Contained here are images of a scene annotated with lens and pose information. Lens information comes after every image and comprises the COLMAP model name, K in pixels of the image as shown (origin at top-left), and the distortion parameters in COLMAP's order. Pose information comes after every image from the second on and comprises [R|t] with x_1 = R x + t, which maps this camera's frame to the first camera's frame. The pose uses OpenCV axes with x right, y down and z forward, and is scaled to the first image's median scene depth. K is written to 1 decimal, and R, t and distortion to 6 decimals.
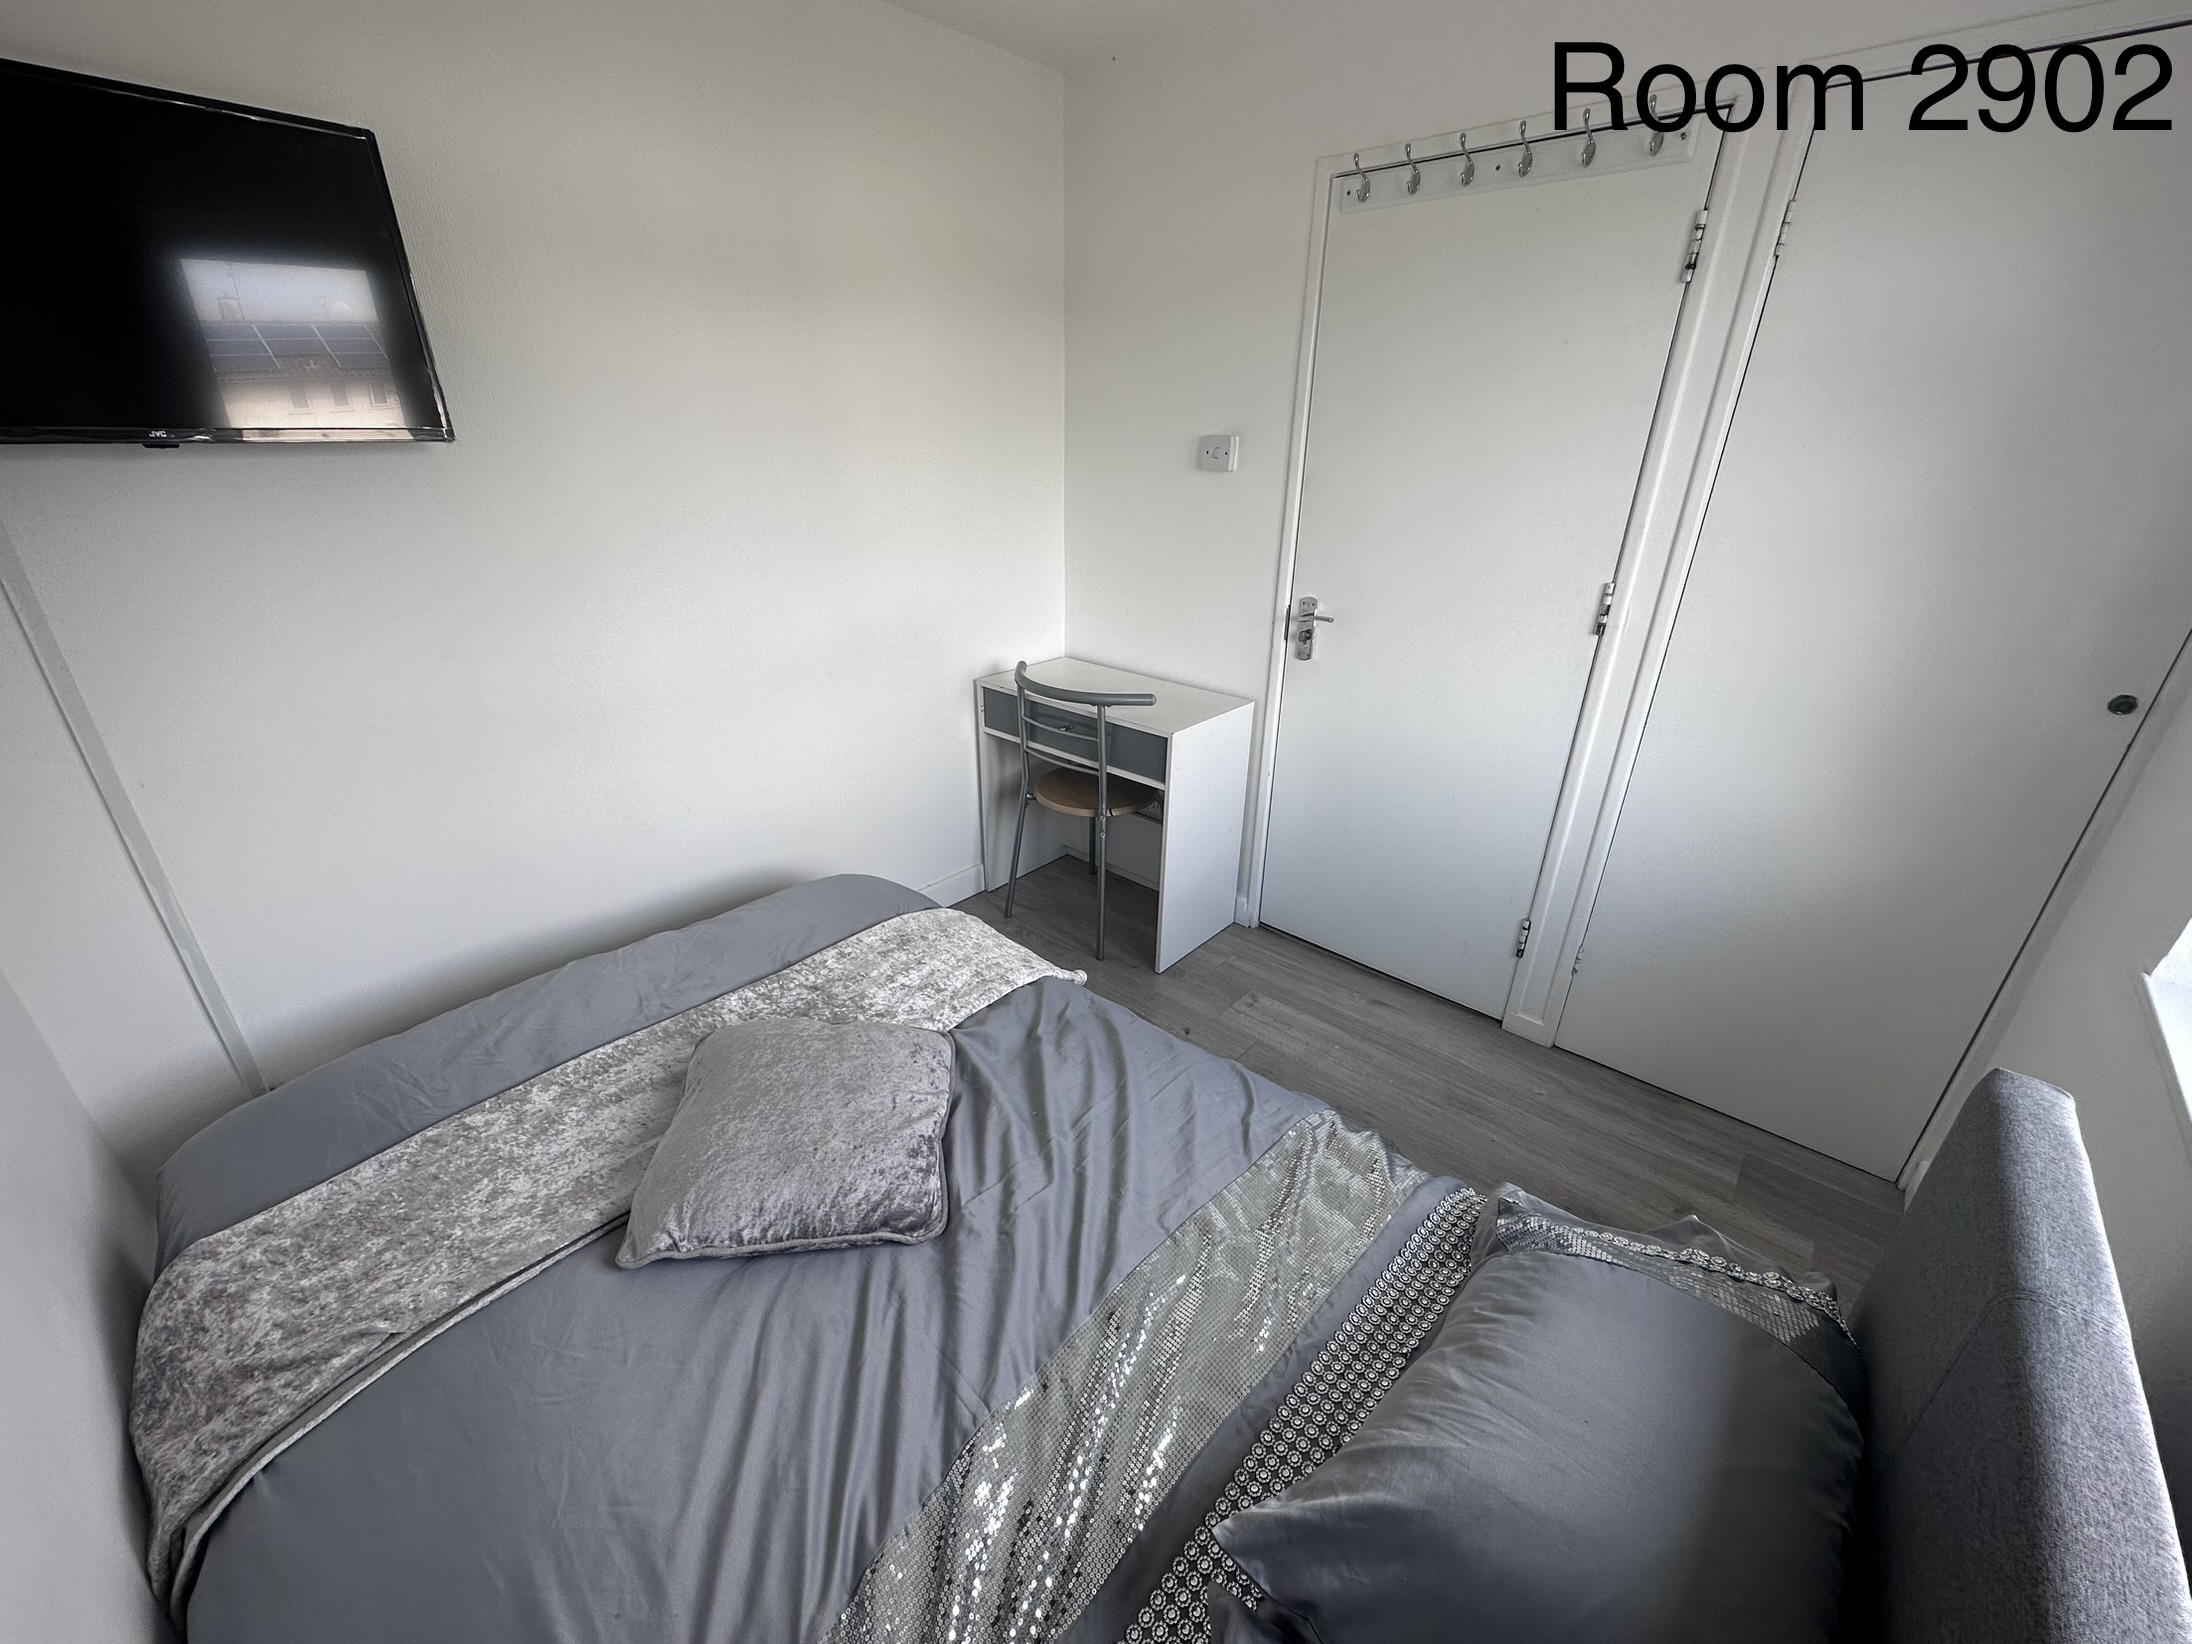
lens RADIAL K [[864.9, 0, 1111.0], [0, 864.9, 830.6], [0, 0, 1]] dist [-0.020993, 0.002054]
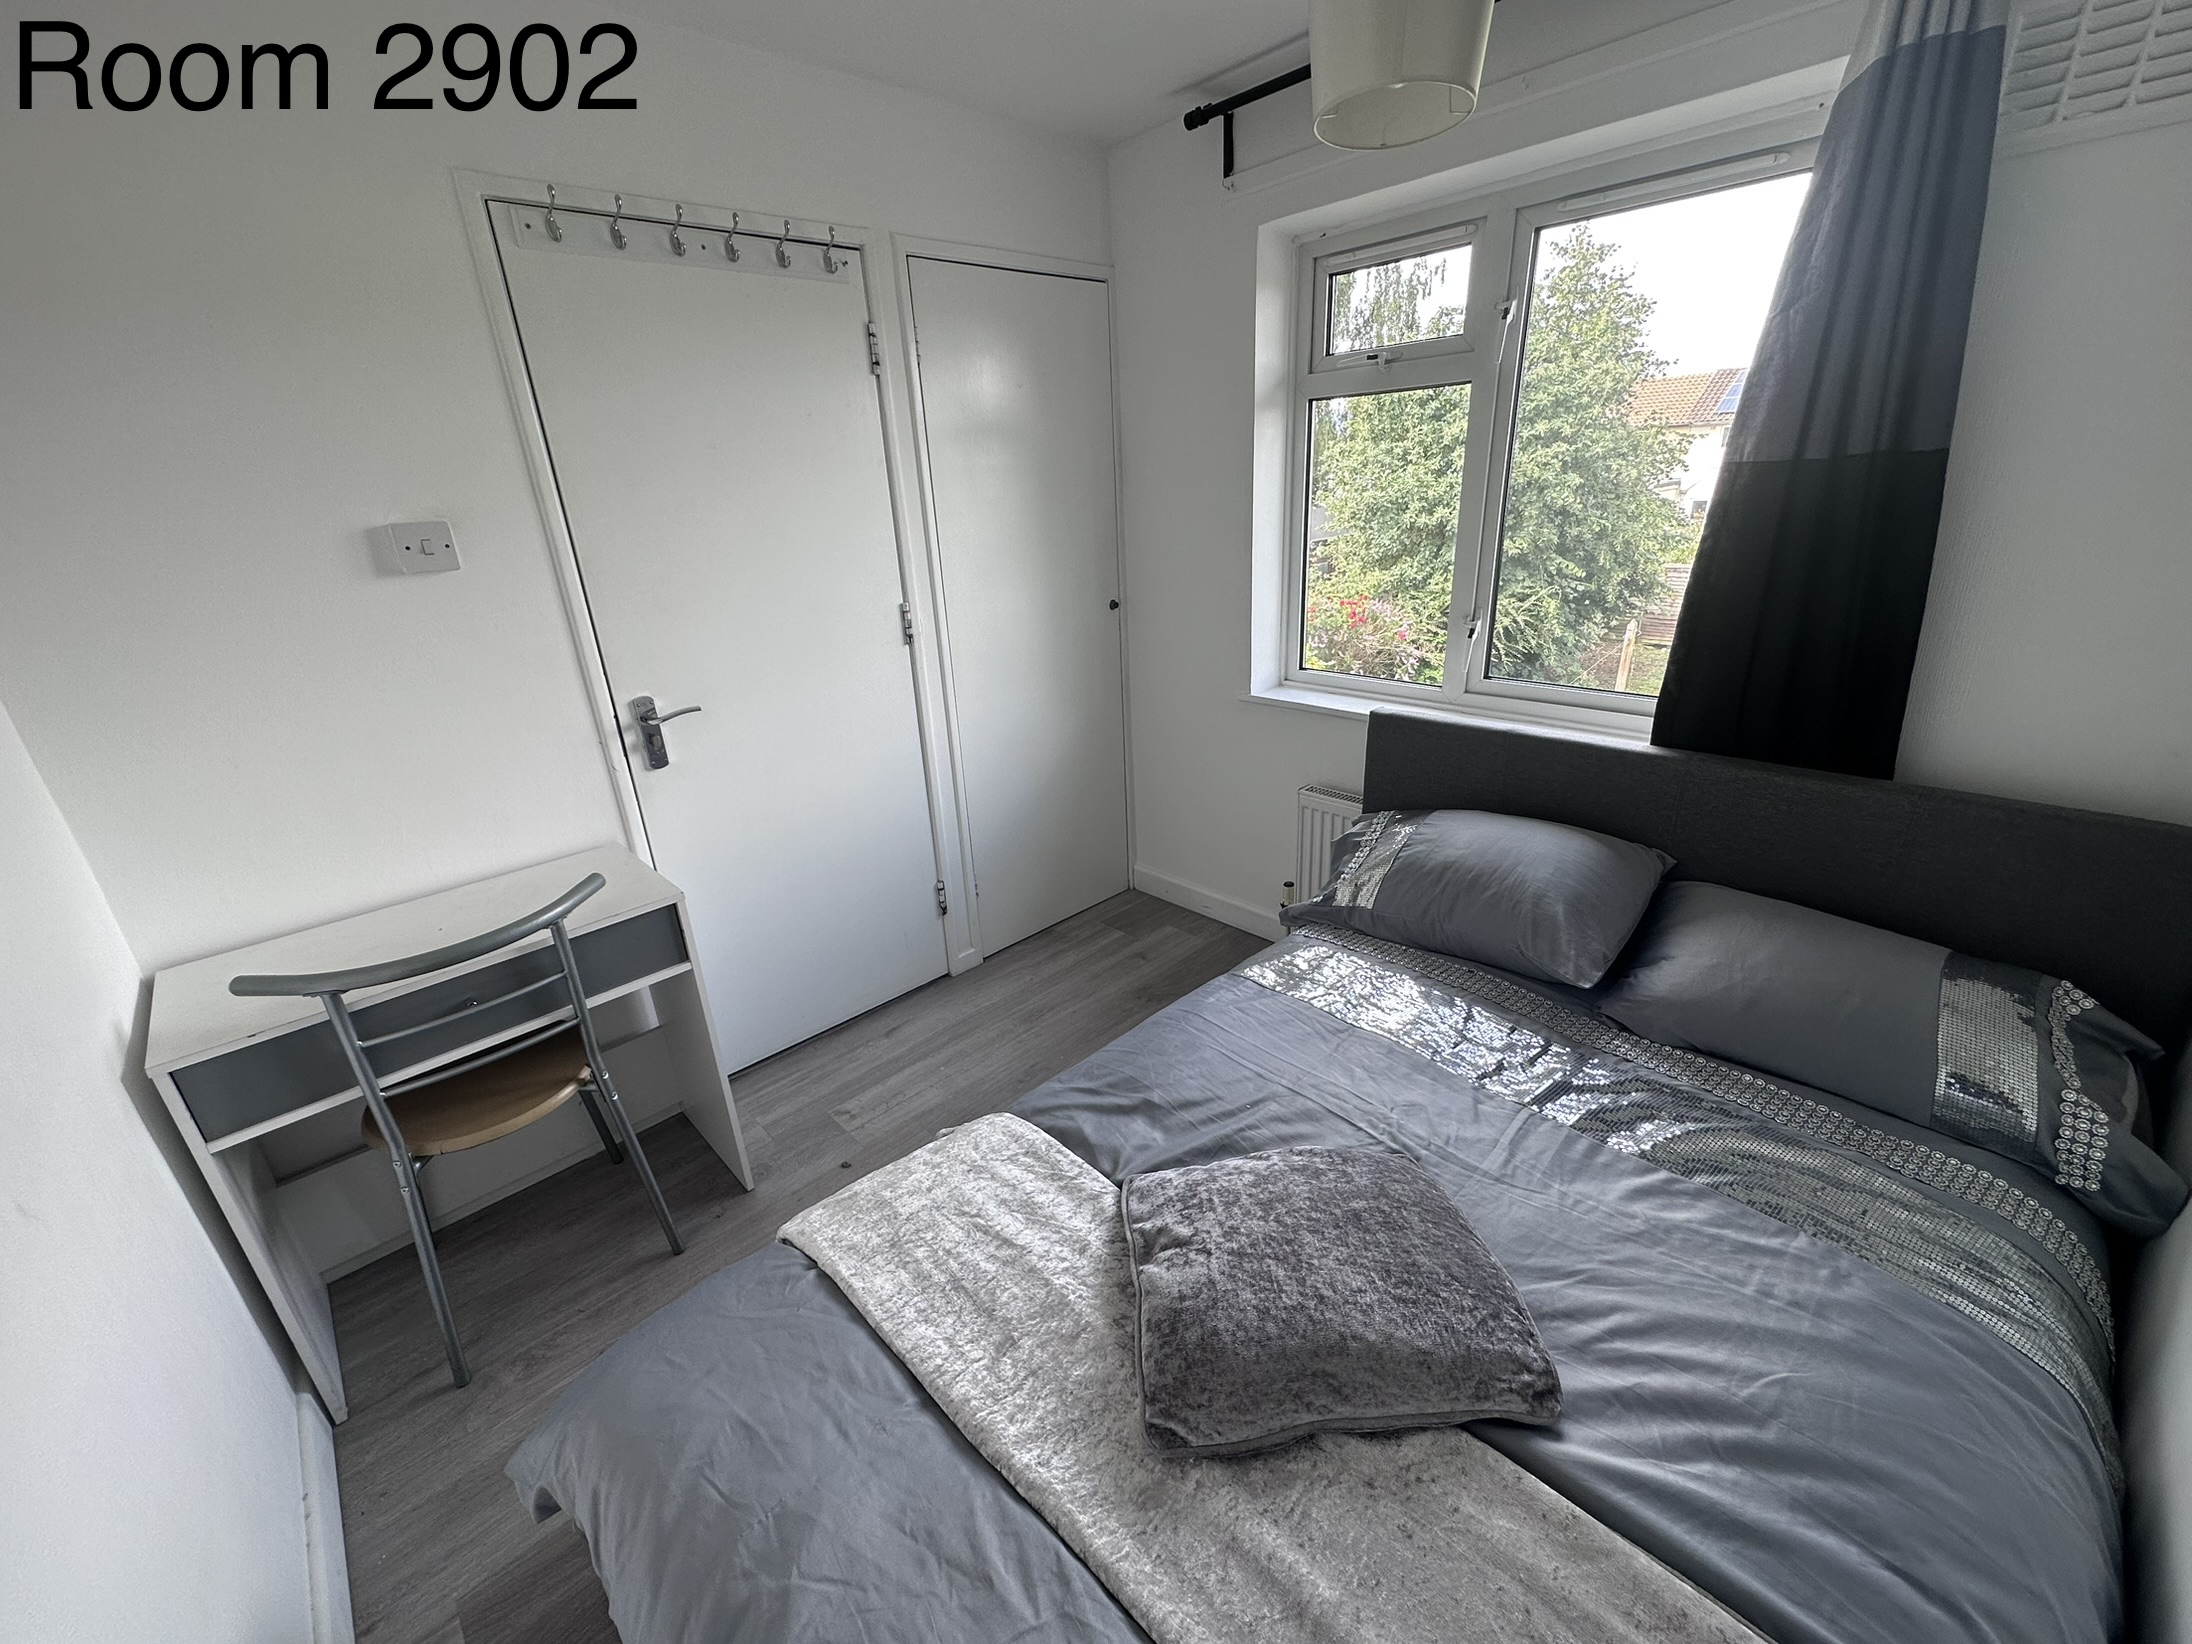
lens RADIAL K [[864.9, 0, 1105.6], [0, 864.9, 826.3], [0, 0, 1]] dist [-0.020993, 0.002054]
pose [[0.079349, -0.382185, 0.920673, -0.548462], [0.457978, 0.834320, 0.306867, -0.213440], [-0.885415, 0.397298, 0.241234, 0.446515]]
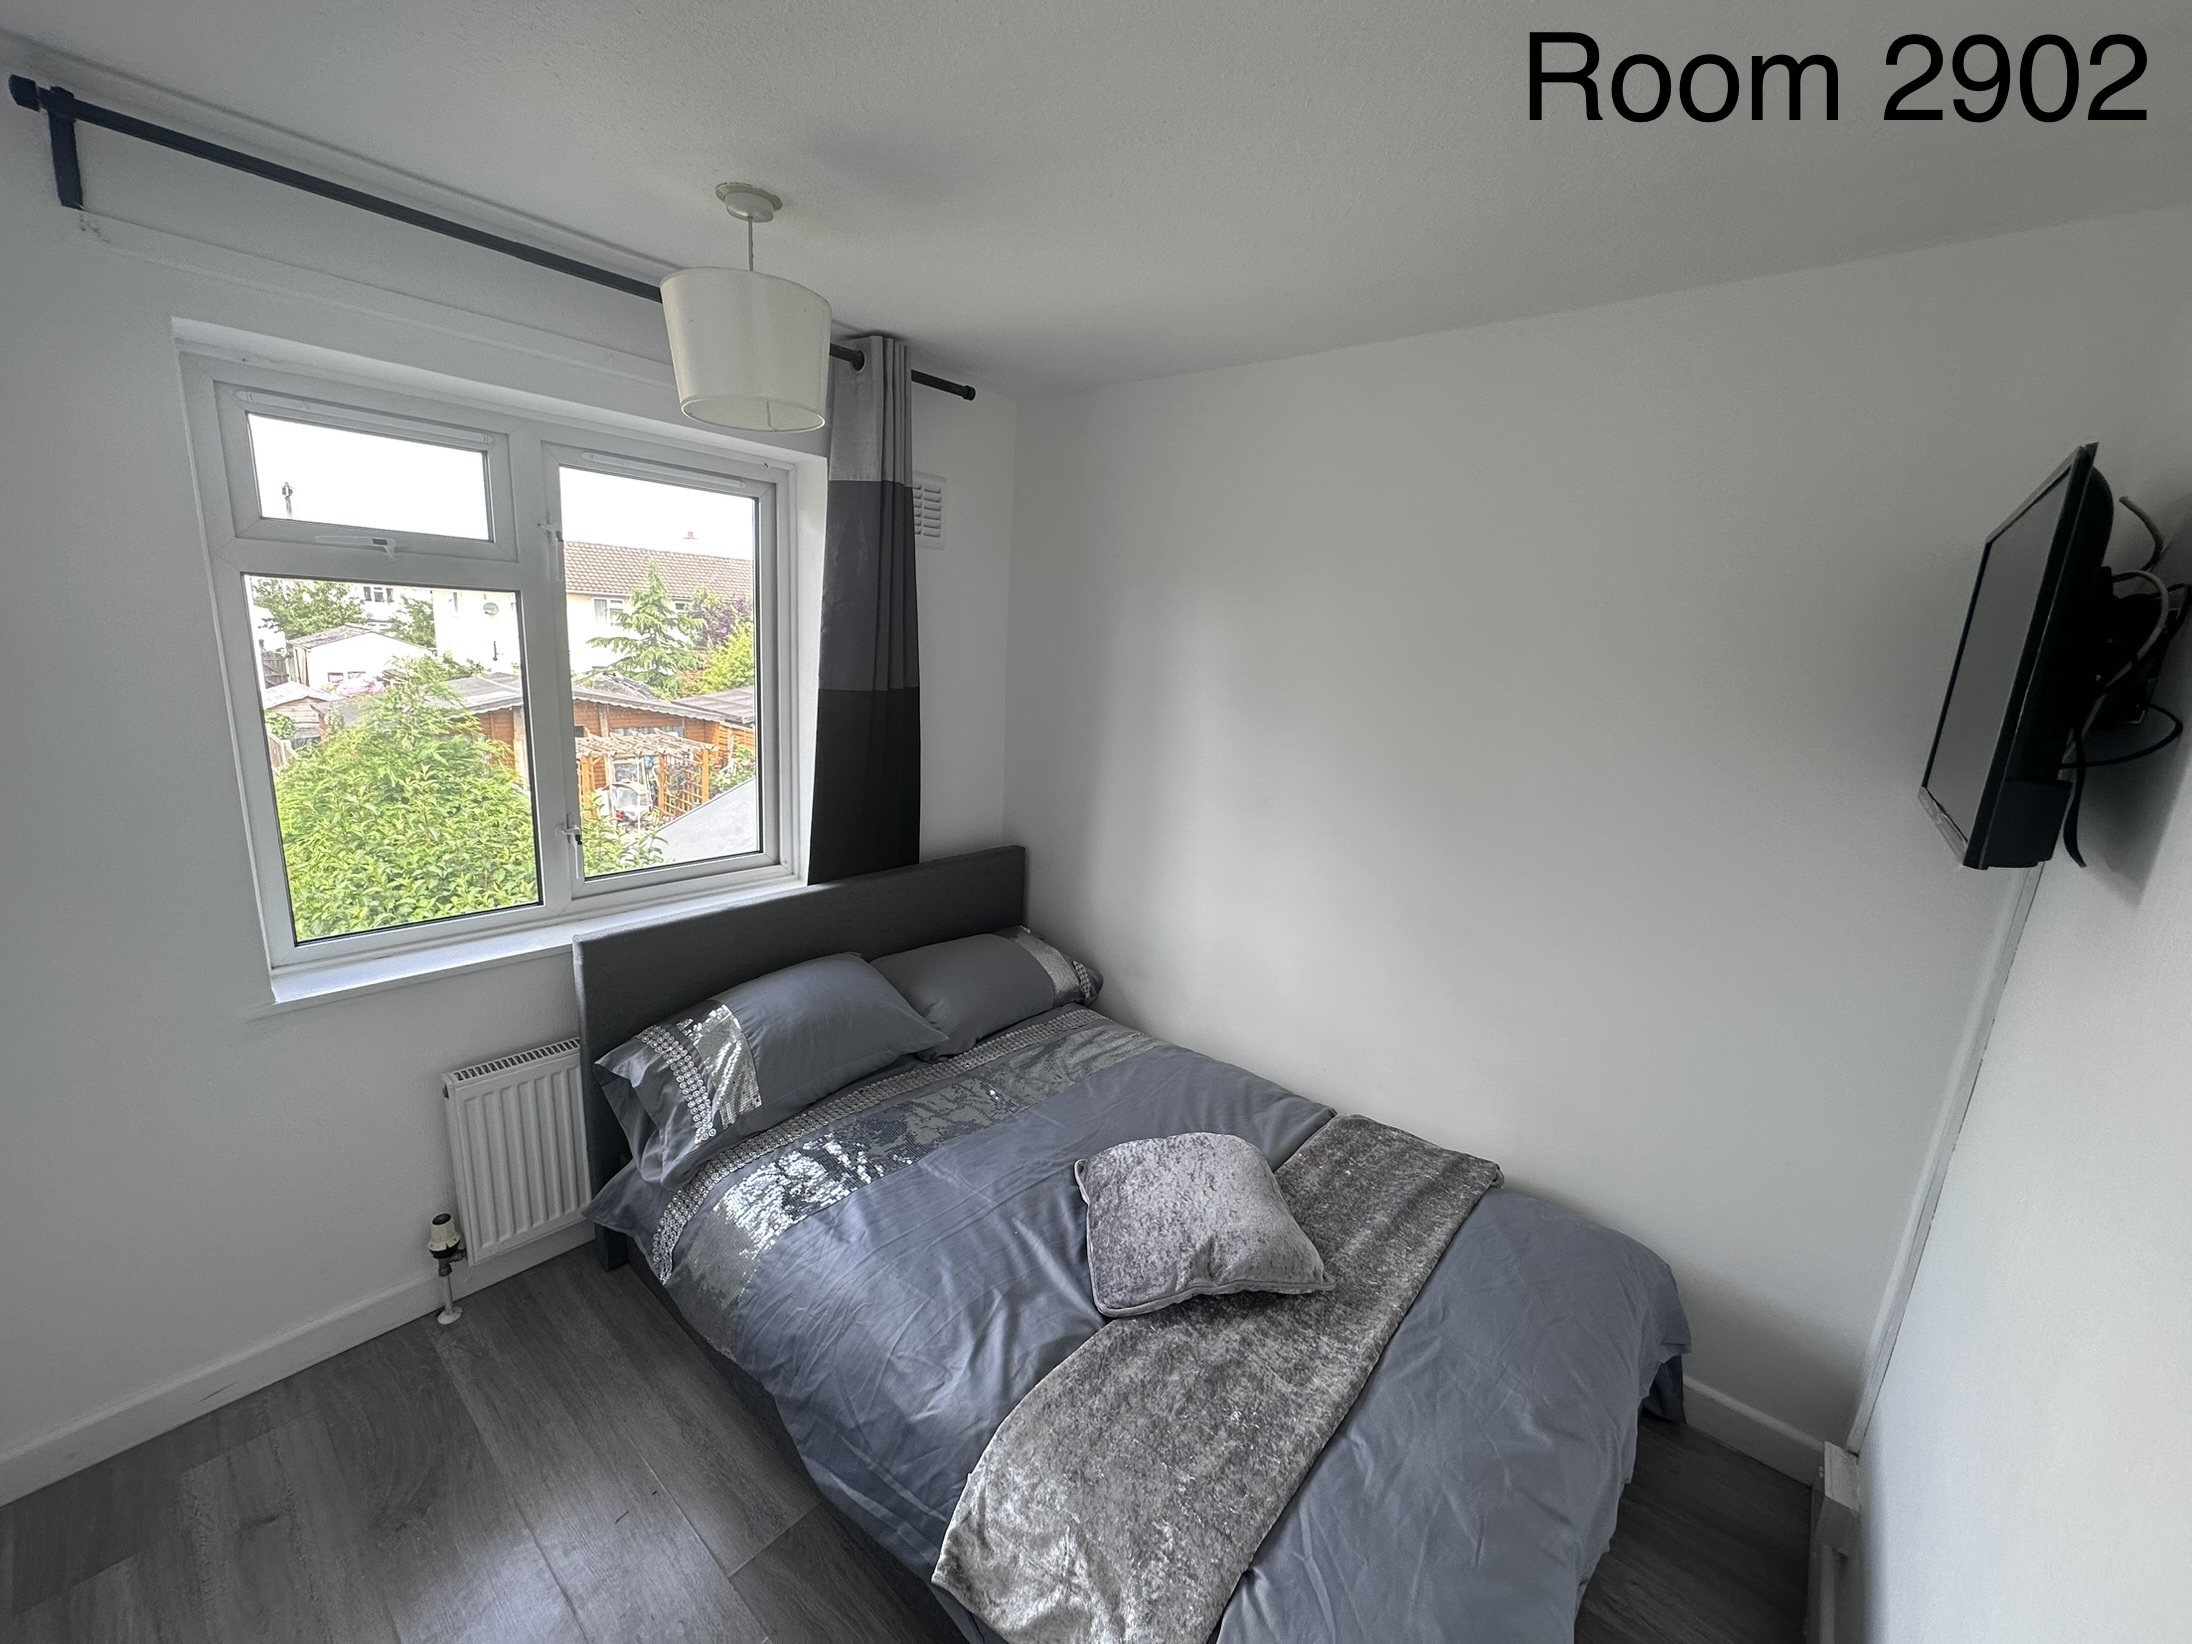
lens RADIAL K [[864.9, 0, 1091.3], [0, 864.9, 814.2], [0, 0, 1]] dist [-0.020993, 0.002054]
pose [[-0.997567, -0.064193, -0.027172, -0.064133], [-0.067933, 0.807875, 0.585426, -0.517603], [-0.015629, 0.585848, -0.810270, 0.965160]]
